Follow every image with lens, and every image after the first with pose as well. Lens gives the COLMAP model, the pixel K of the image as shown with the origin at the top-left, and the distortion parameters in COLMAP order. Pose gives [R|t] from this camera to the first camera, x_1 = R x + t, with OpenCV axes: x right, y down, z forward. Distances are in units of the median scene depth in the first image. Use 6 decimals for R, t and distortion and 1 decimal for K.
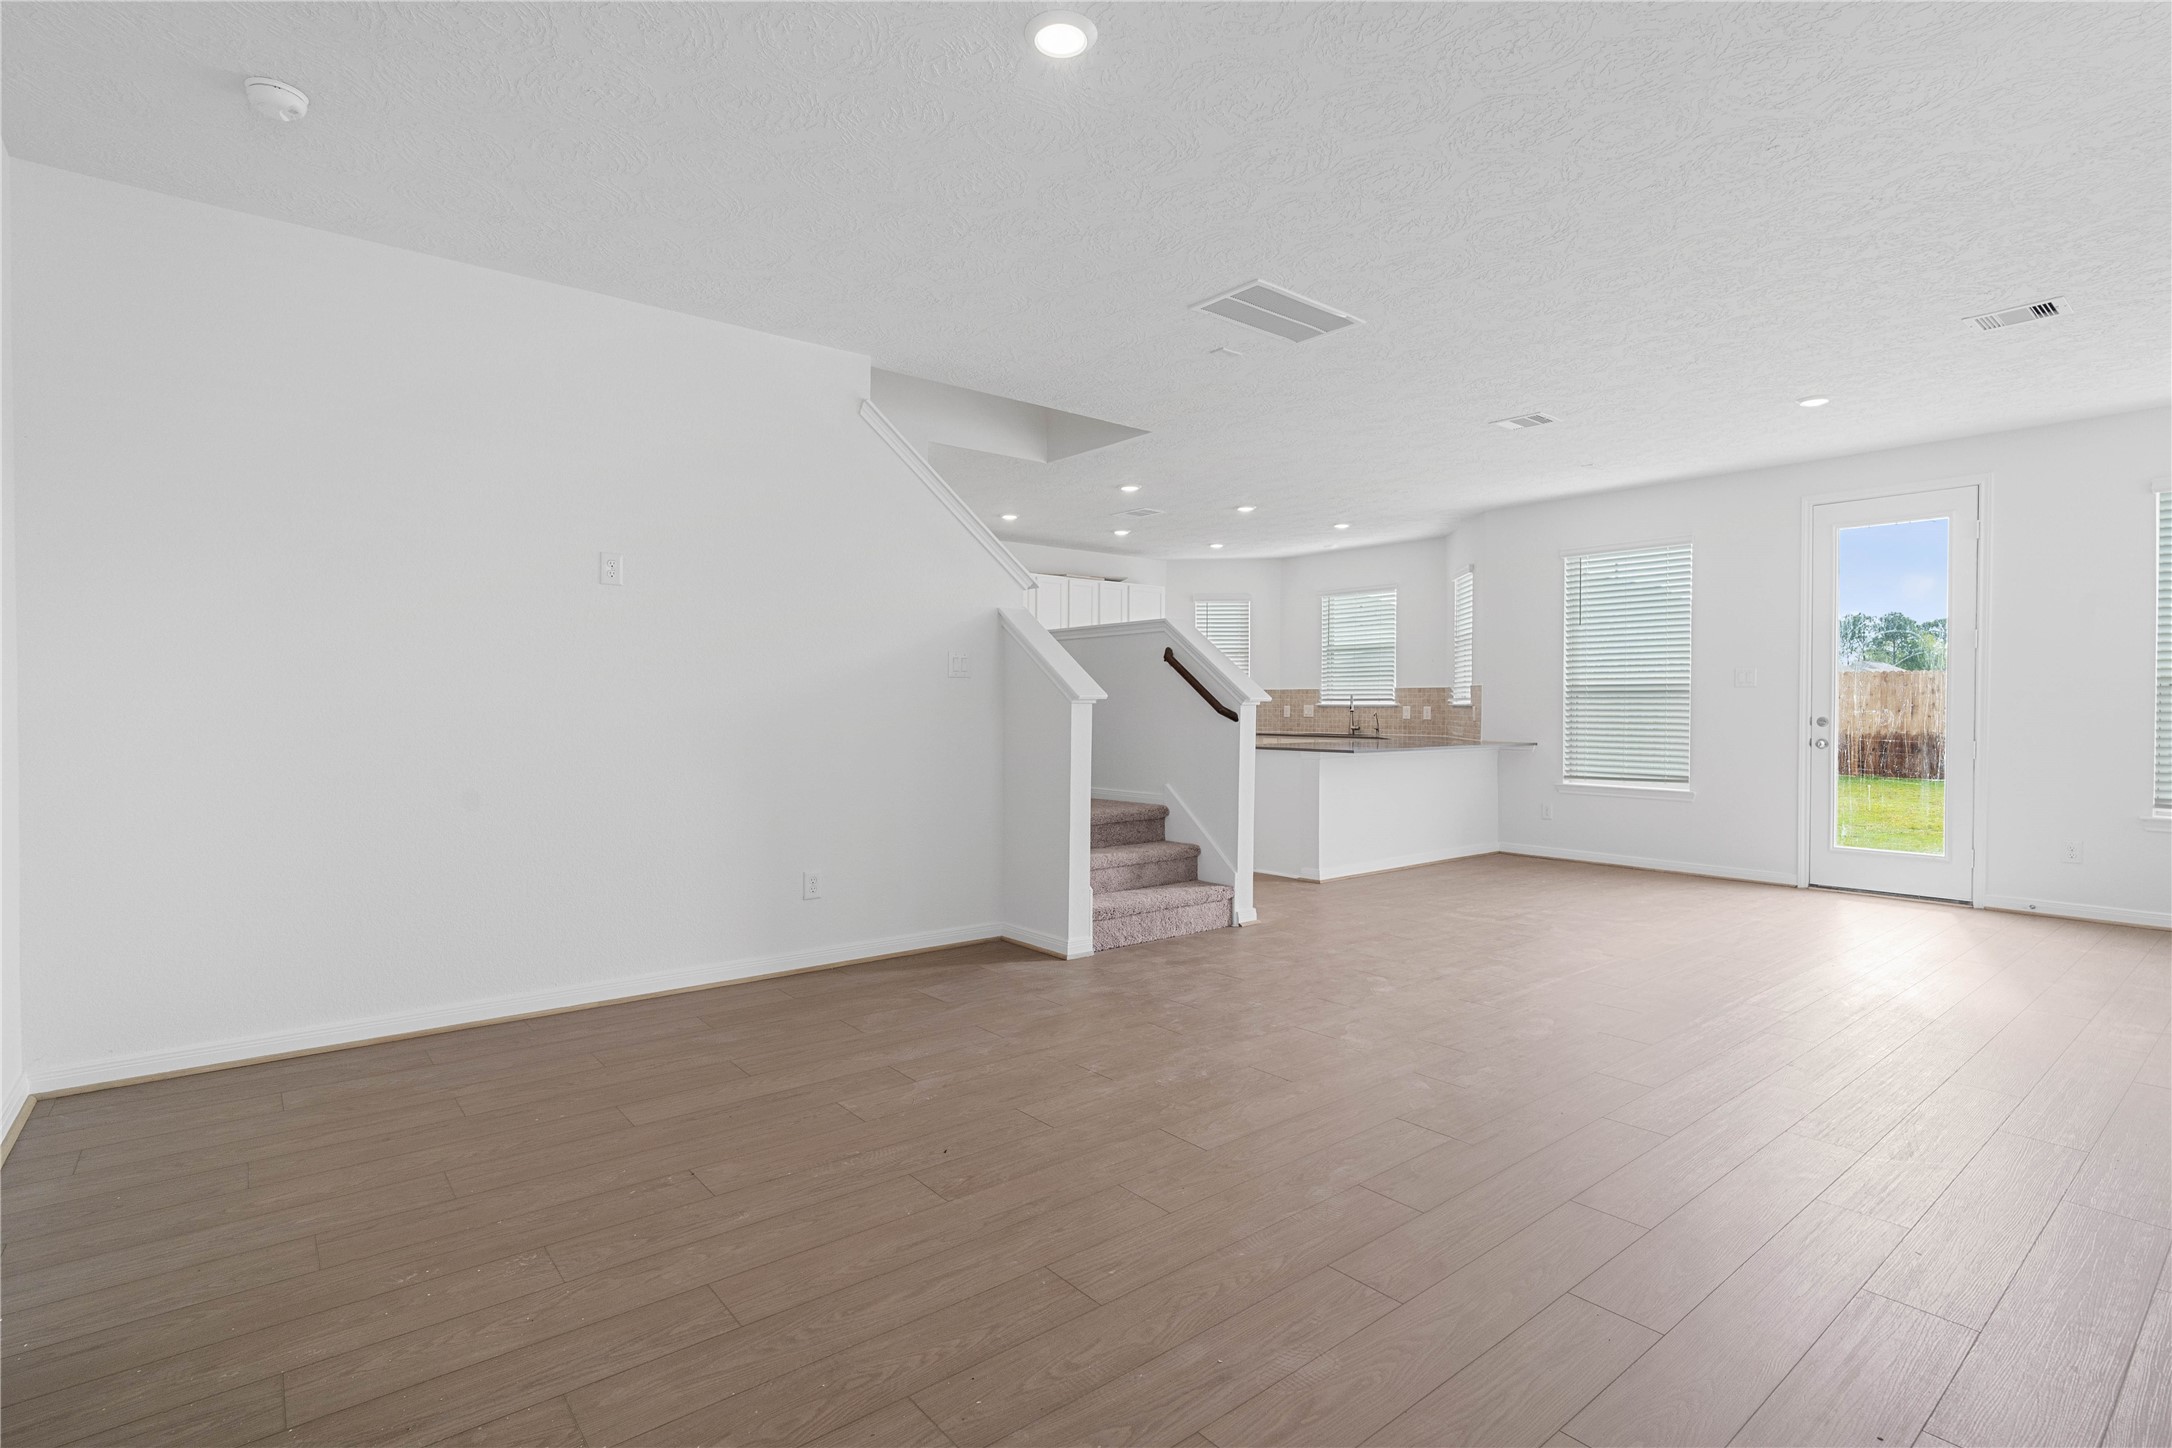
lens RADIAL K [[1030.5, 0, 1085.6], [0, 1030.5, 718.3], [0, 0, 1]] dist [0.001784, 0.000293]
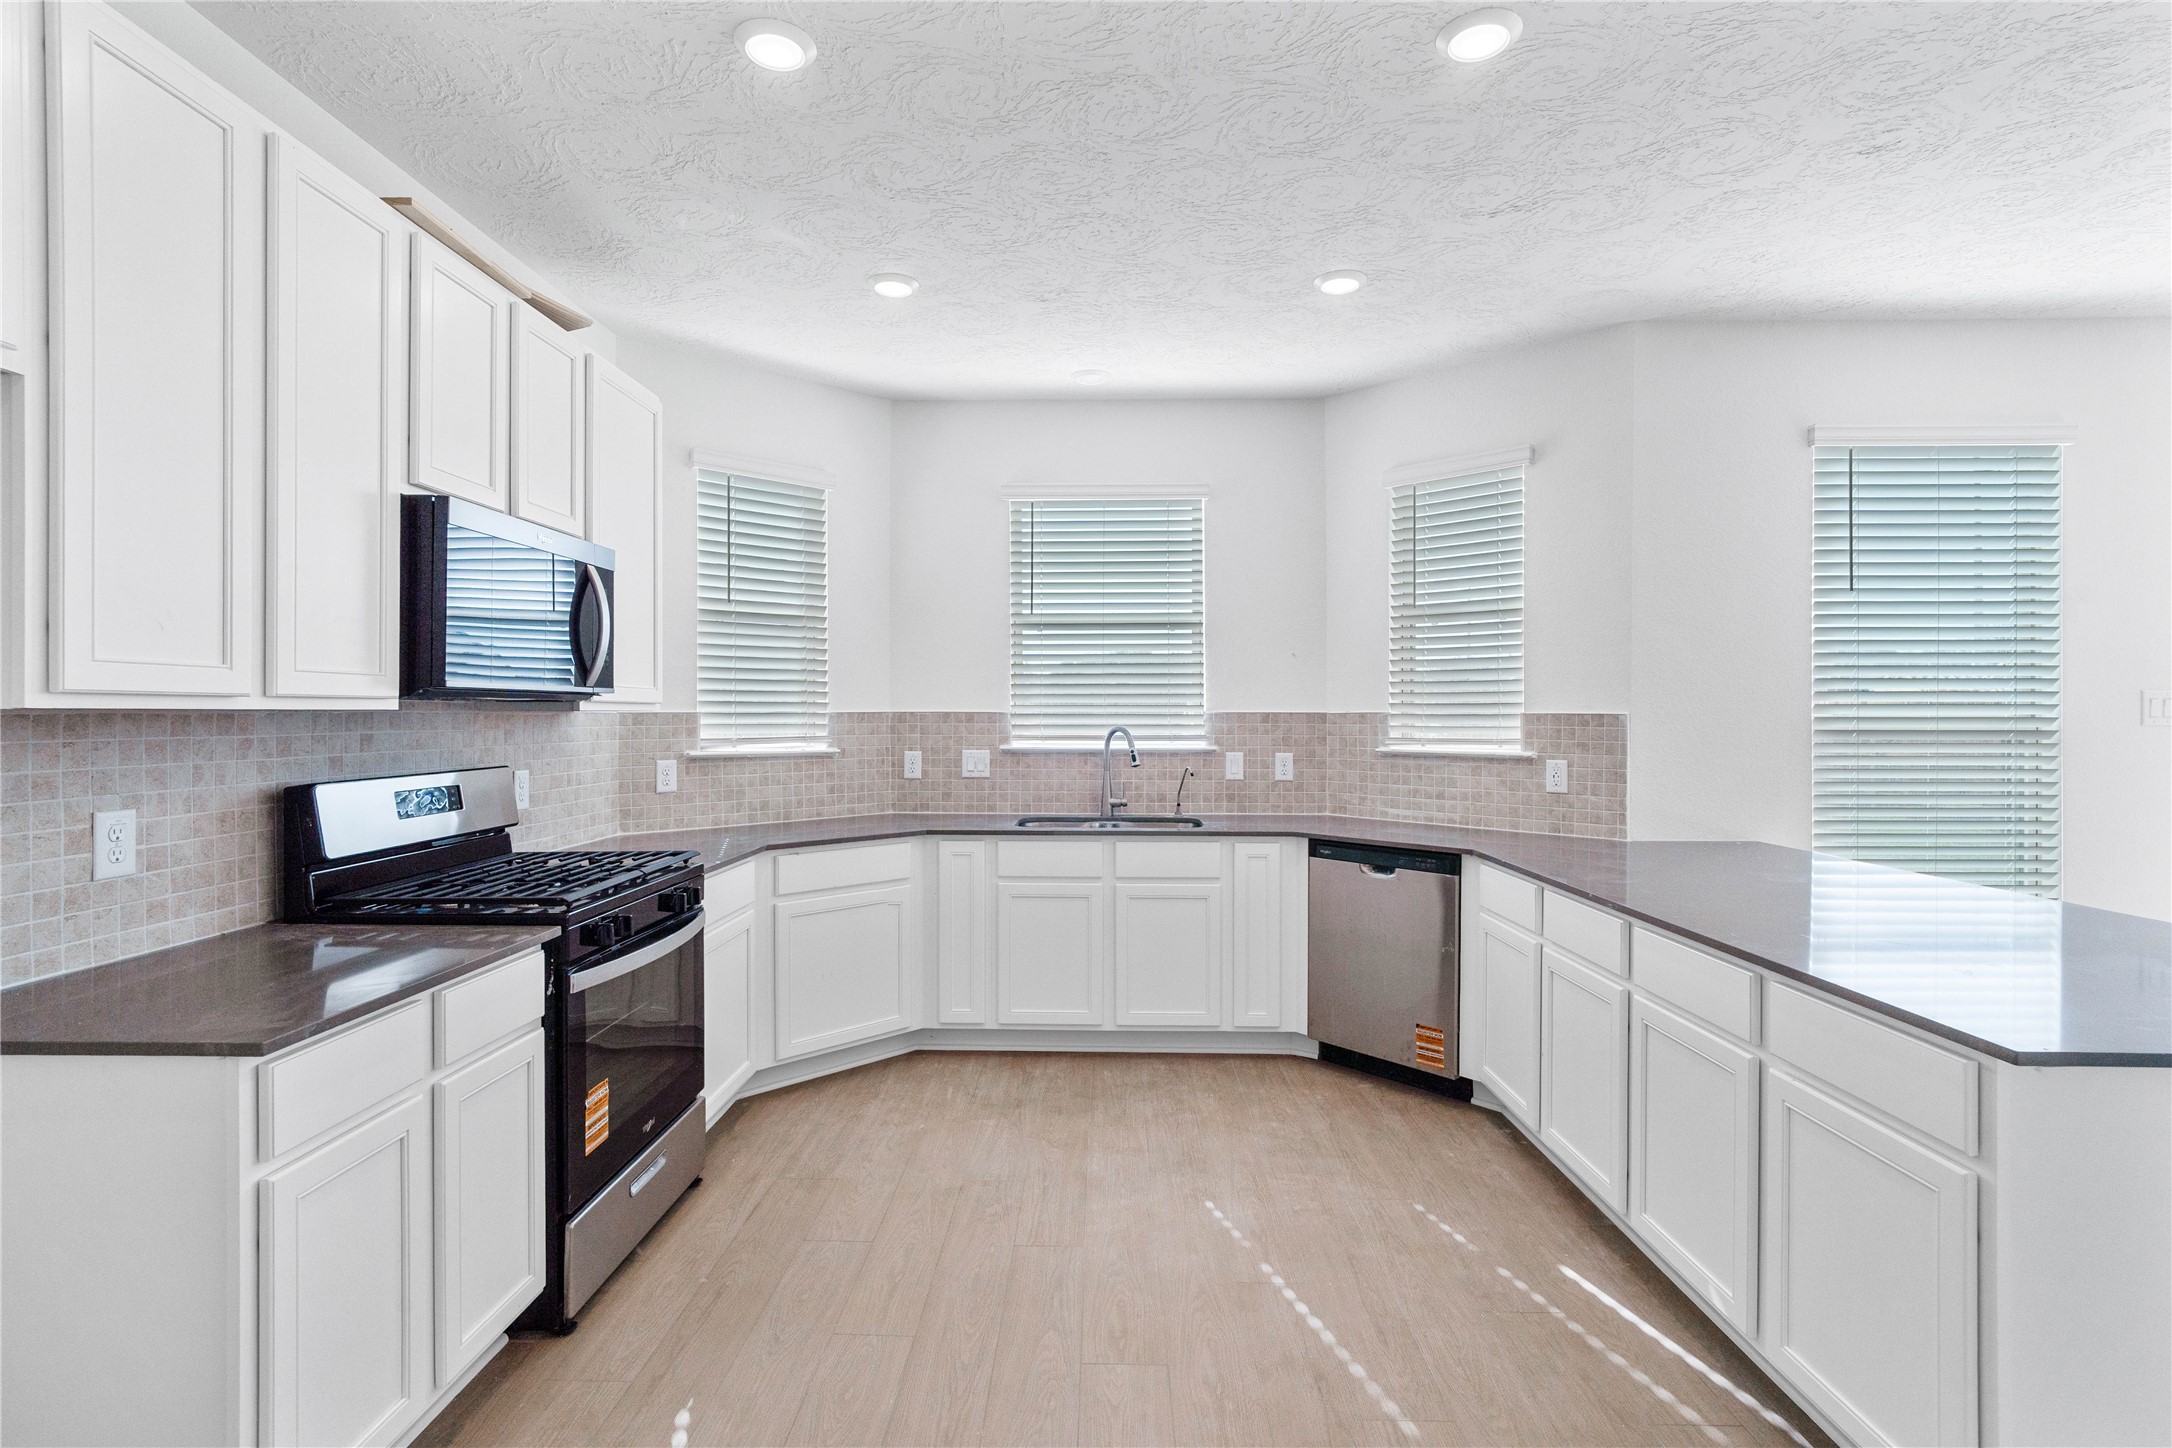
lens RADIAL K [[1030.5, 0, 1084.2], [0, 1030.5, 721.7], [0, 0, 1]] dist [0.001784, 0.000293]
pose [[0.646688, -0.003037, 0.762749, -0.085170], [0.008339, 0.999960, -0.003088, -0.024034], [-0.762709, 0.008357, 0.646688, 0.729731]]
